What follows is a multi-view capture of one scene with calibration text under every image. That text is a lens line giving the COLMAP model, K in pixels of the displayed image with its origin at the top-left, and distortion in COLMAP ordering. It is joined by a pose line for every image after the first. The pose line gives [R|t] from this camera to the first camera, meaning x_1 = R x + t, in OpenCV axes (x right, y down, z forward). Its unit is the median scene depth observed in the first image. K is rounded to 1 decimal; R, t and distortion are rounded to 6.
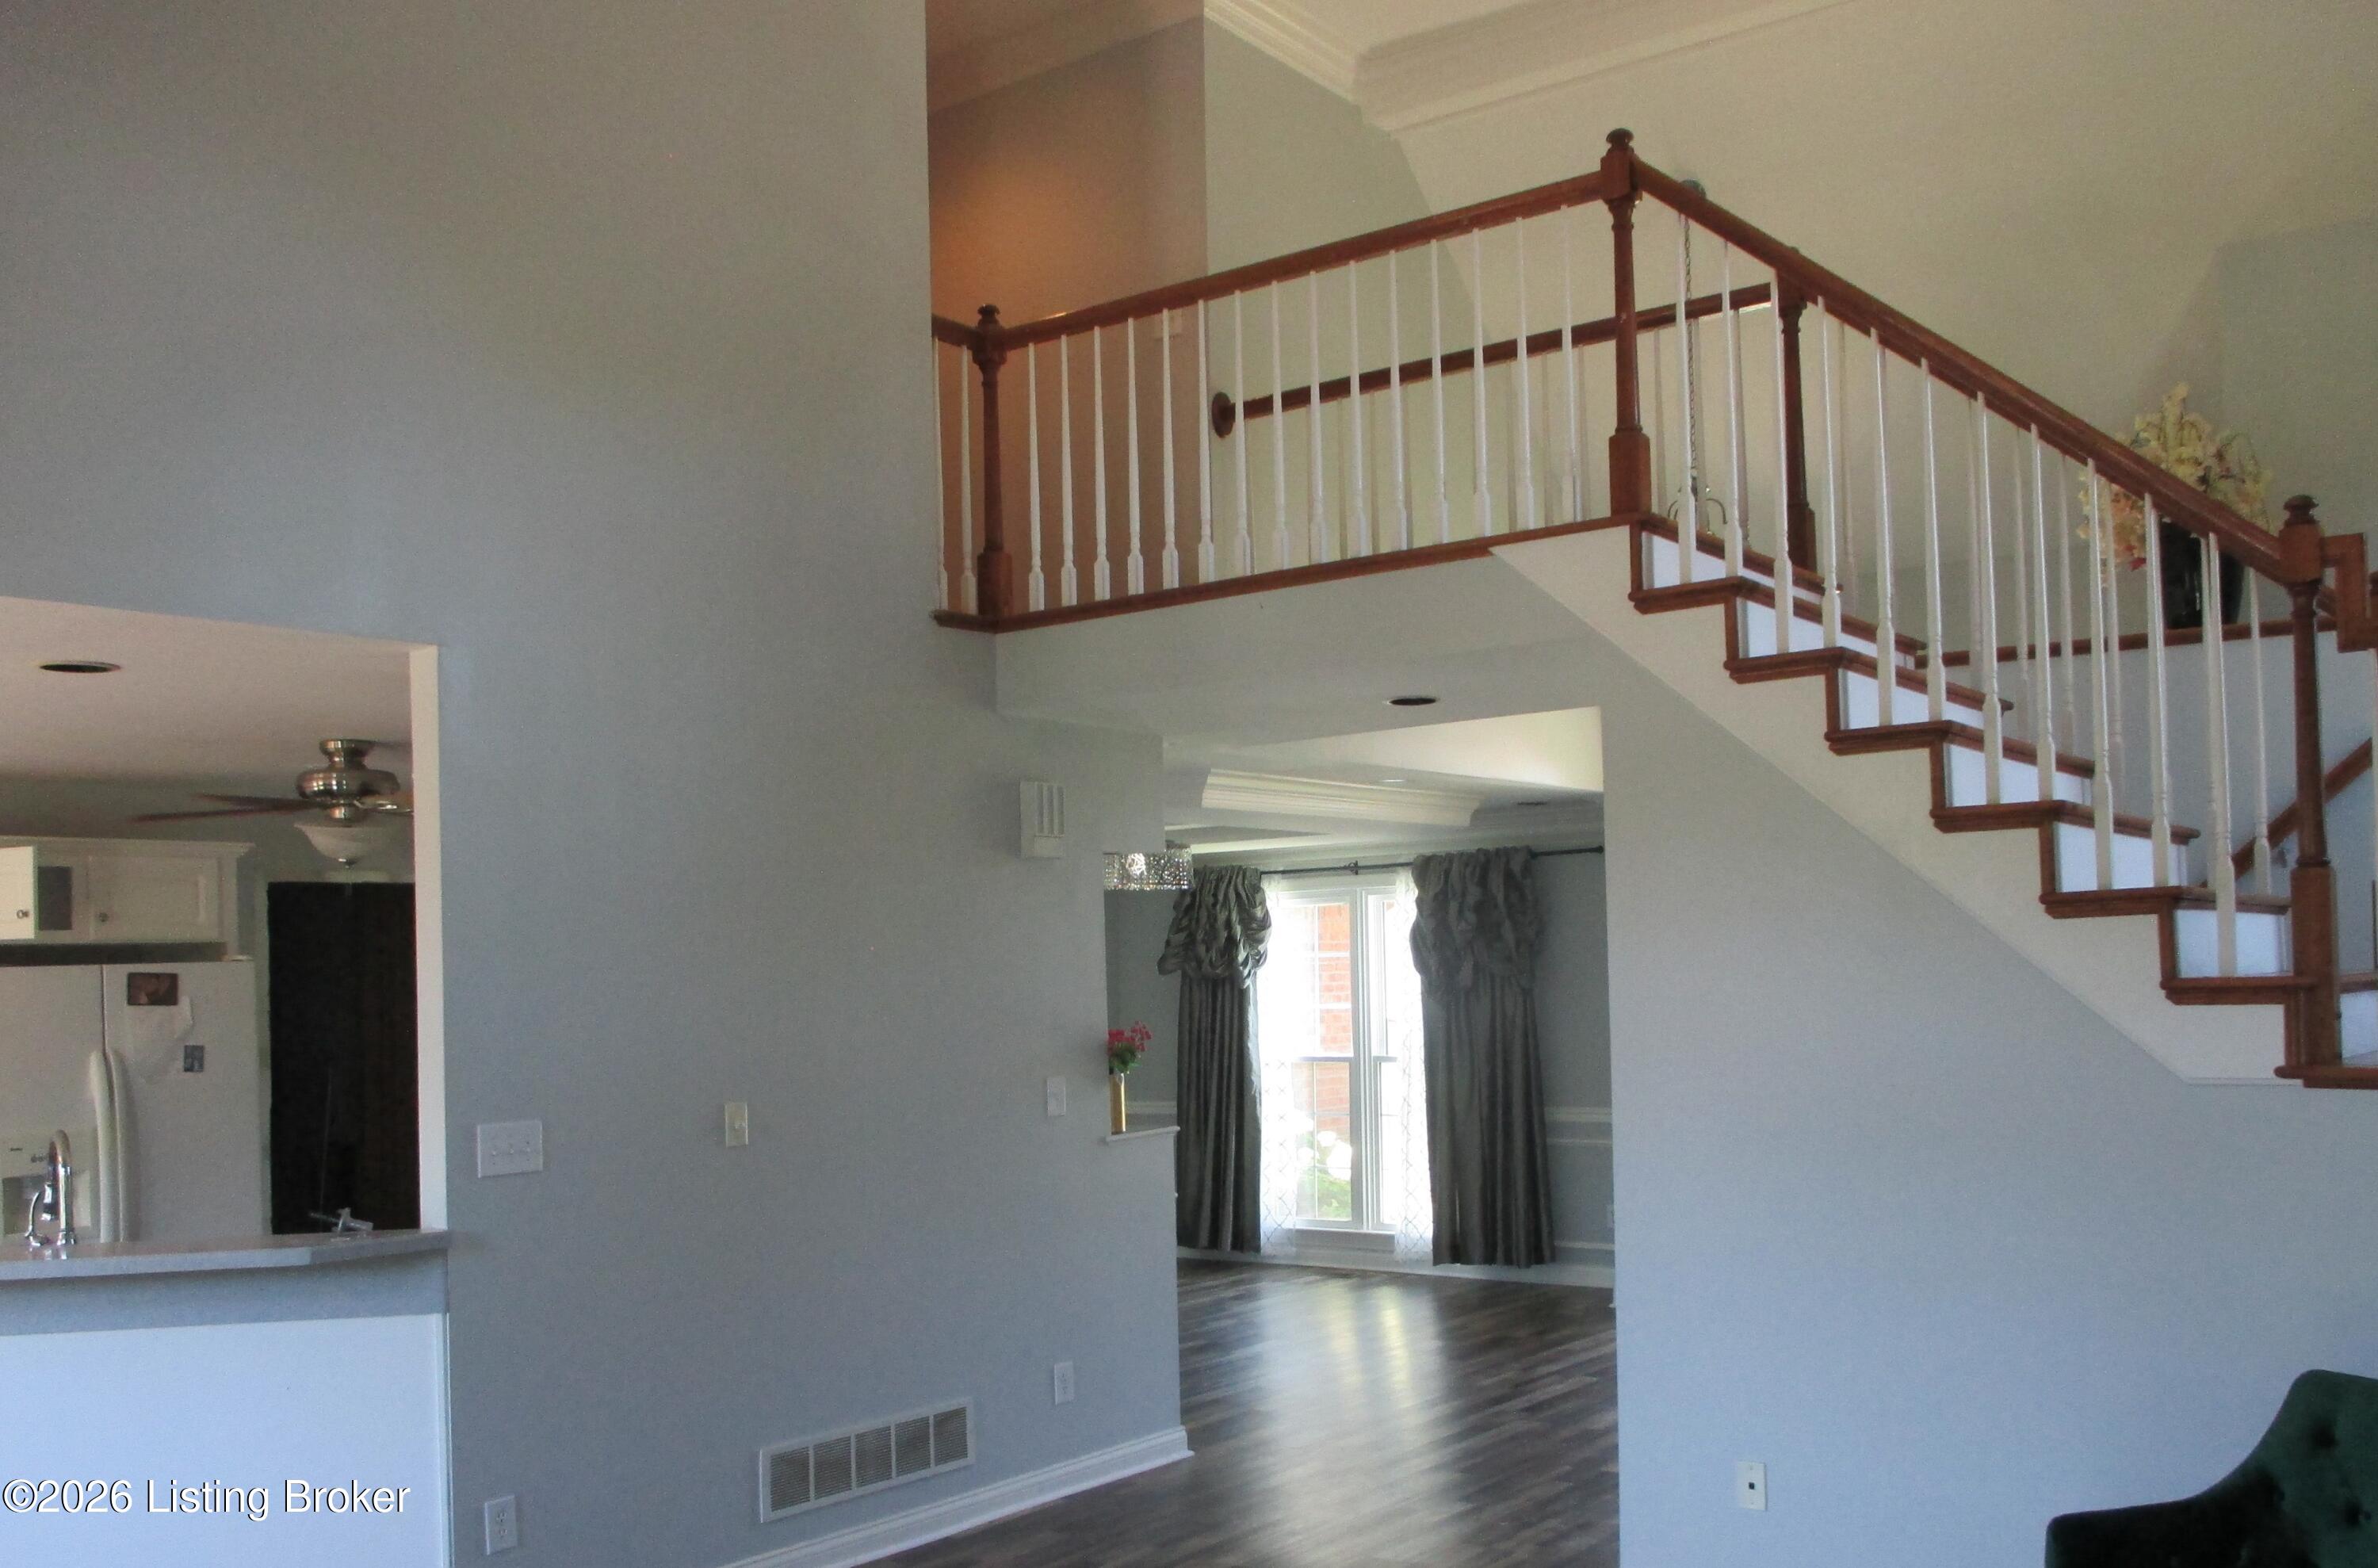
lens RADIAL K [[2085.6, 0, 1305.0], [0, 2085.6, 918.1], [0, 0, 1]] dist [-0.014005, -0.014021]
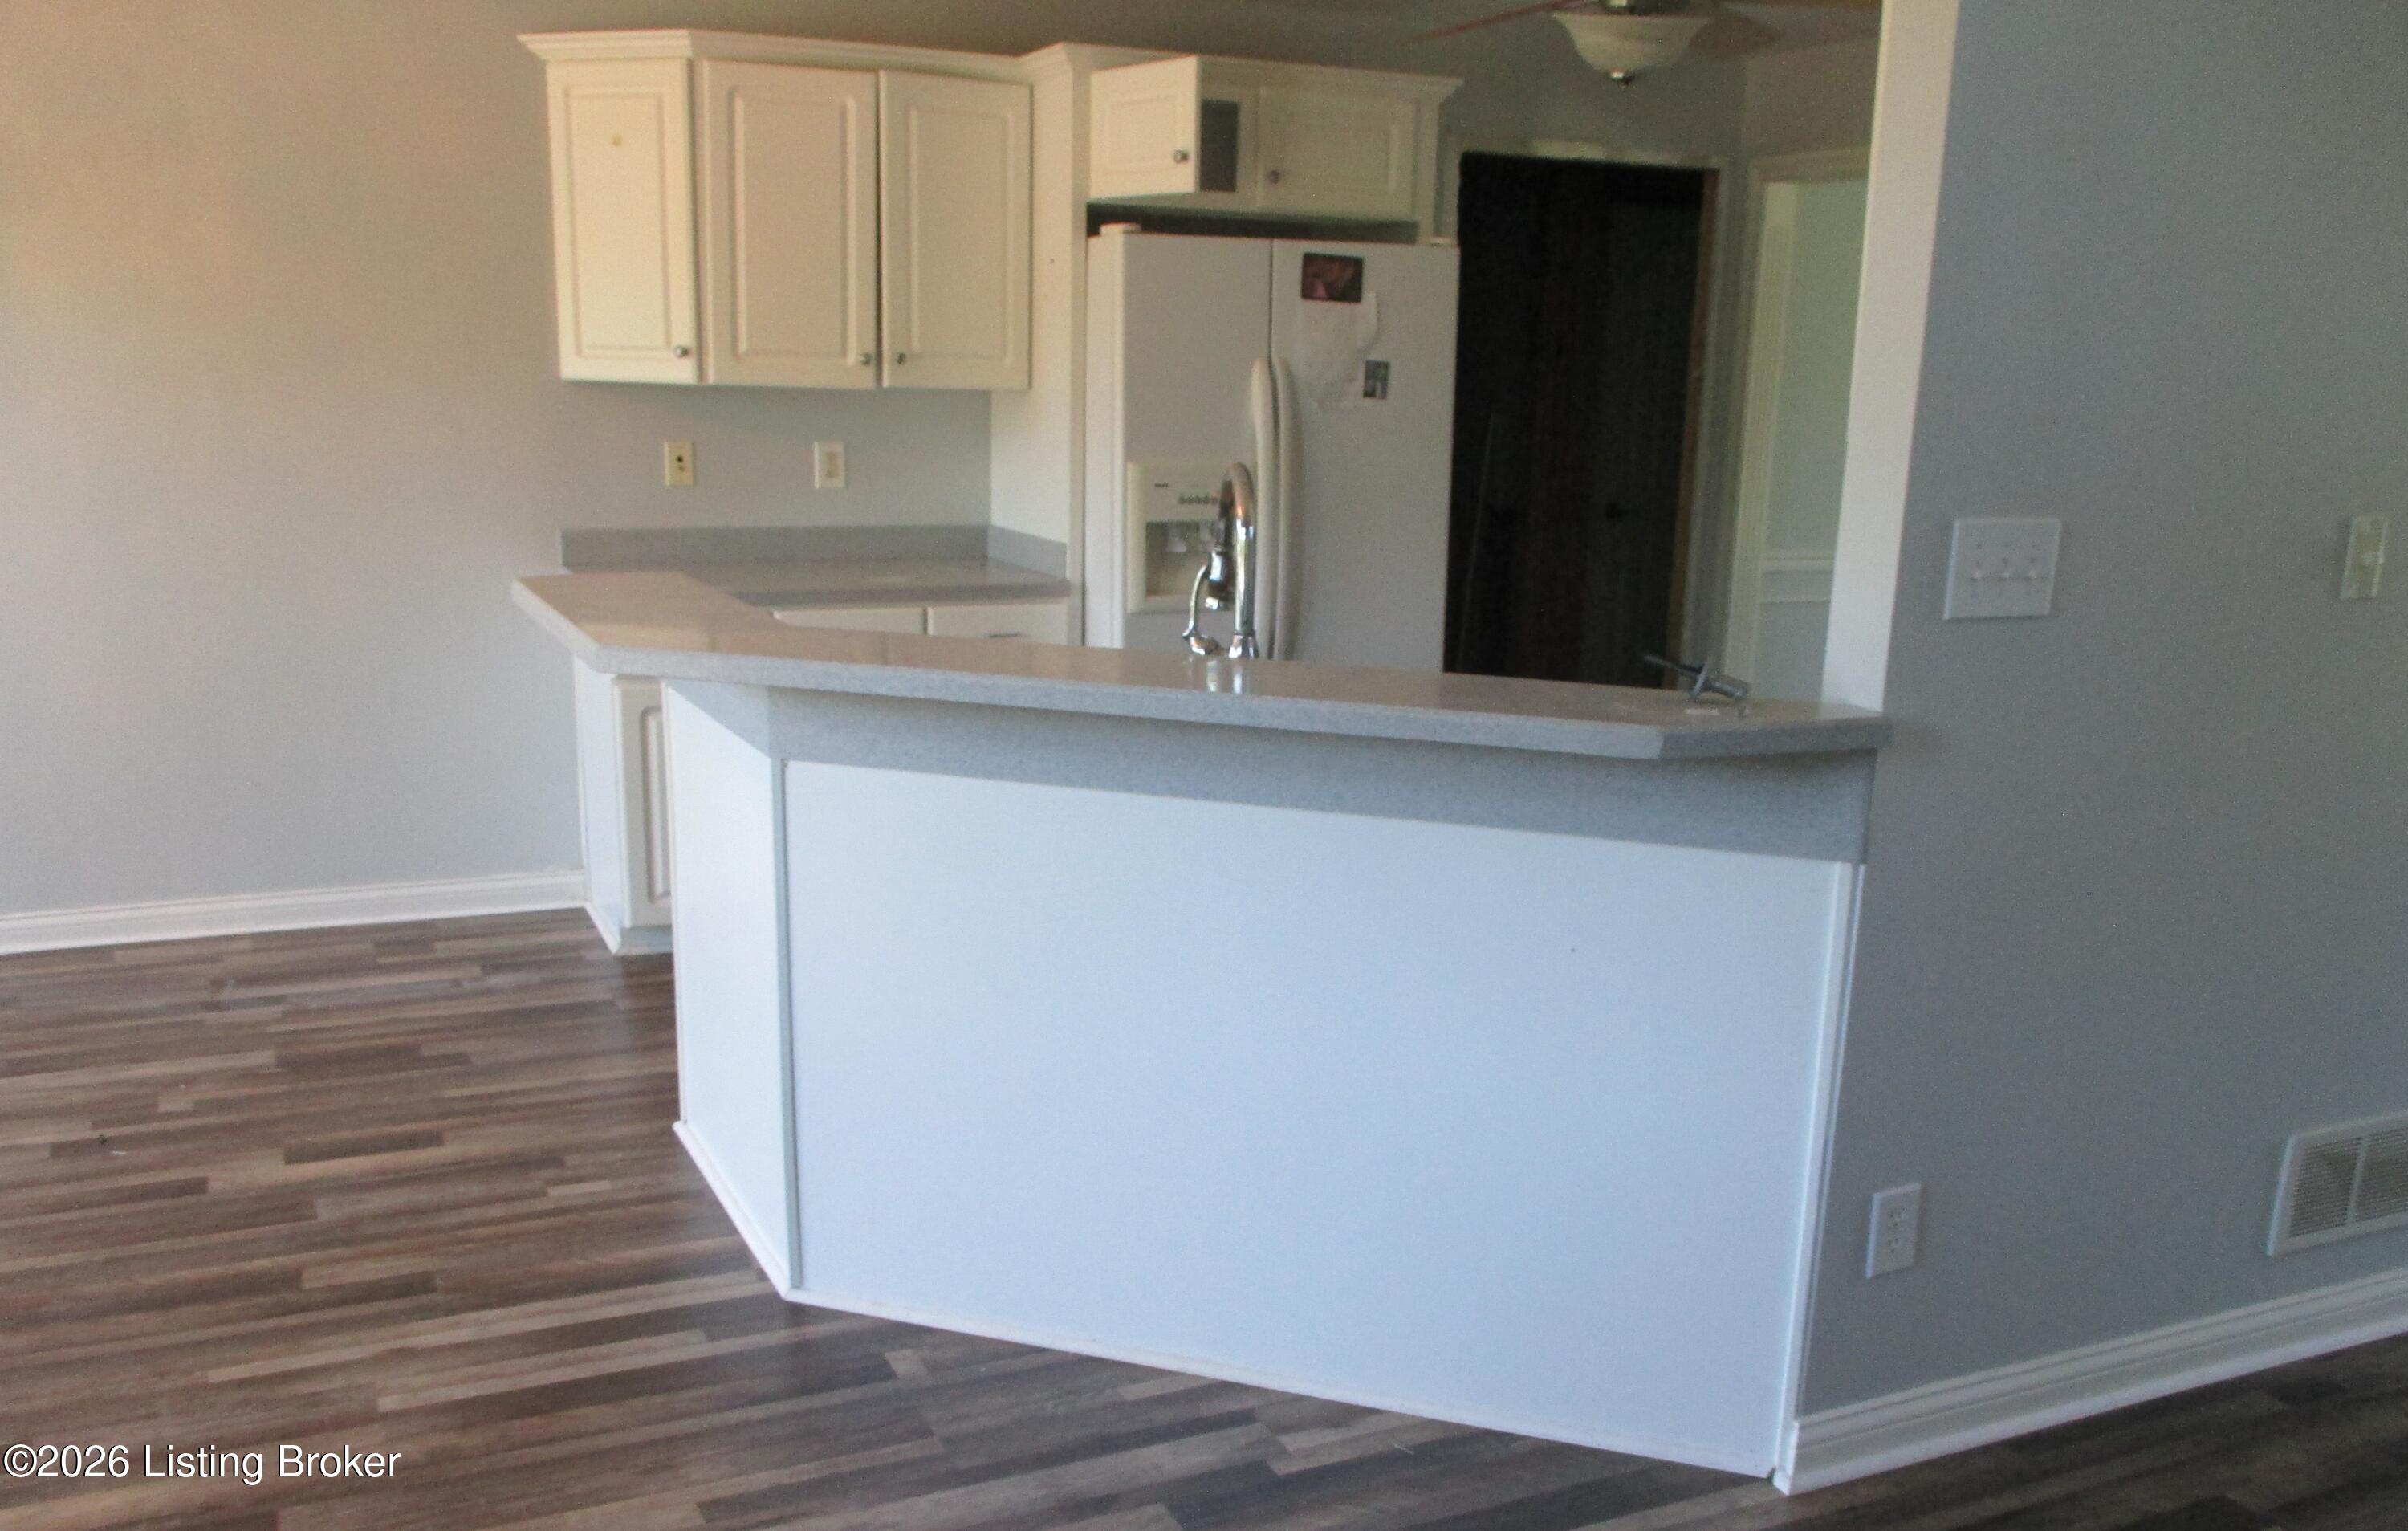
lens RADIAL K [[2061.9, 0, 1221.6], [0, 2061.9, 765.9], [0, 0, 1]] dist [-0.020896, -0.006686]
pose [[0.866158, 0.148541, -0.477185, -0.230811], [-0.040373, 0.972485, 0.229438, 0.038094], [0.498136, -0.179465, 0.848324, 0.356251]]
